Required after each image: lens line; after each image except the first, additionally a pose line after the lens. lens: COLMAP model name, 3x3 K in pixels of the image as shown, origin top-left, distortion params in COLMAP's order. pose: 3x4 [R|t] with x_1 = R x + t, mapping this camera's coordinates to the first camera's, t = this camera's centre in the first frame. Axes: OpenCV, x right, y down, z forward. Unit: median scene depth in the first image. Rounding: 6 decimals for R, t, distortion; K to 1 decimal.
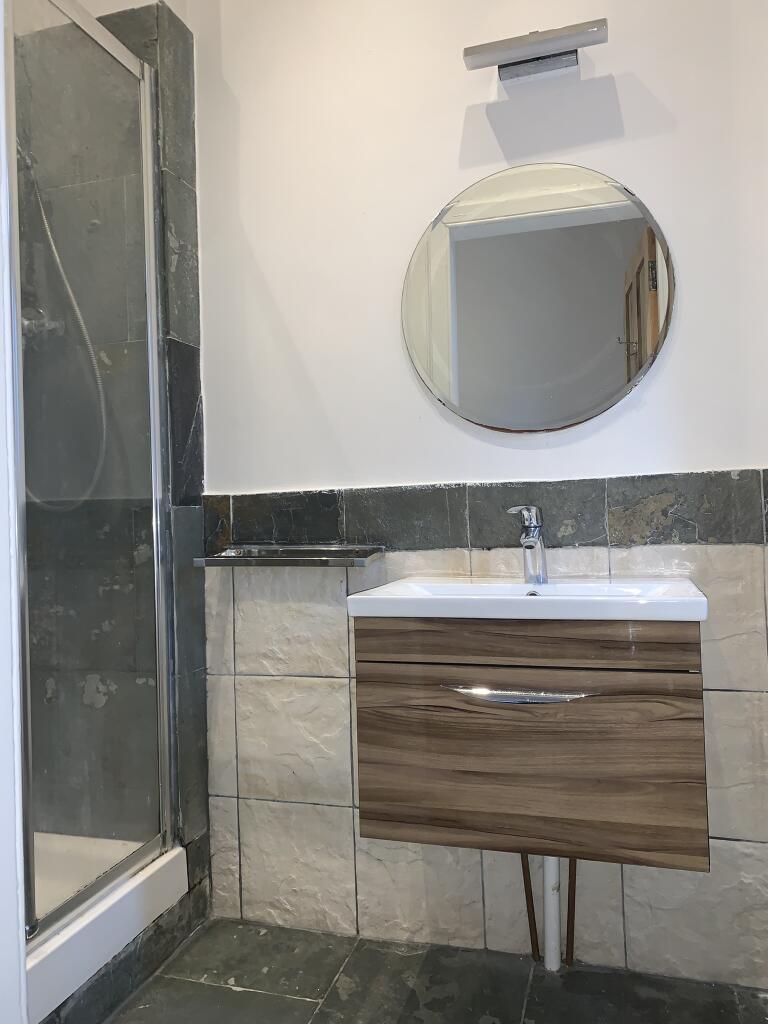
lens RADIAL K [[787.8, 0, 384.3], [0, 787.8, 515.2], [0, 0, 1]] dist [0.048189, -0.060170]
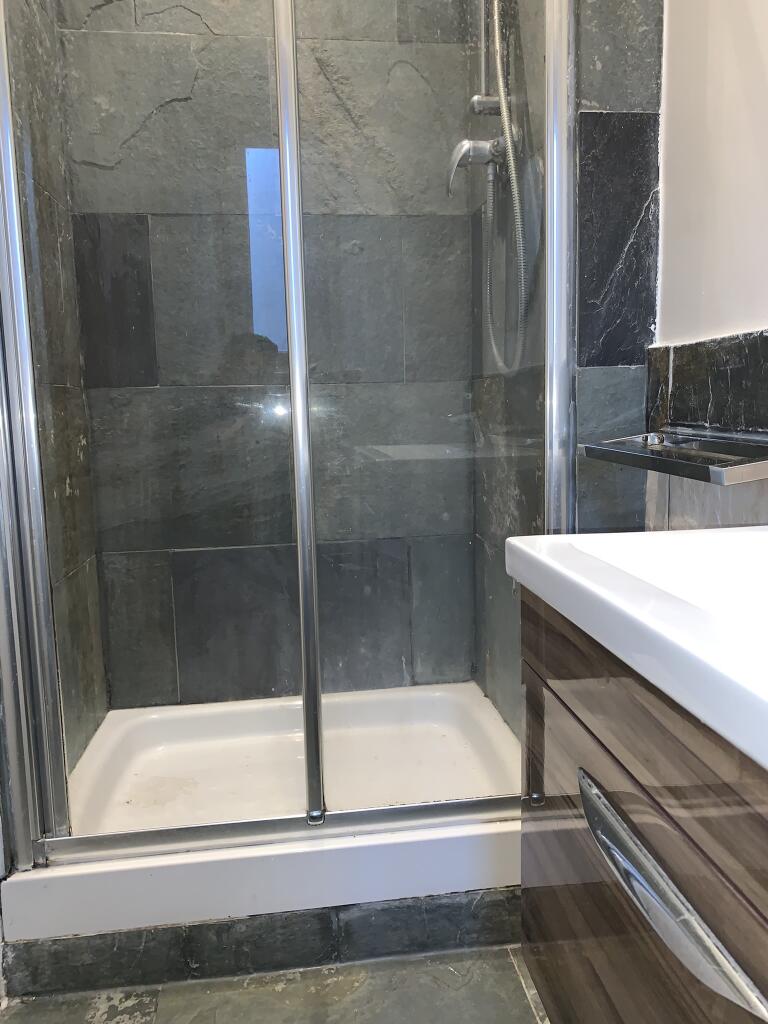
lens RADIAL K [[787.8, 0, 383.9], [0, 787.8, 505.8], [0, 0, 1]] dist [0.048189, -0.060170]
pose [[0.410393, 0.139615, -0.901158, 0.309835], [0.013256, 0.987193, 0.158982, -0.003831], [0.911812, -0.077191, 0.403286, 0.543070]]
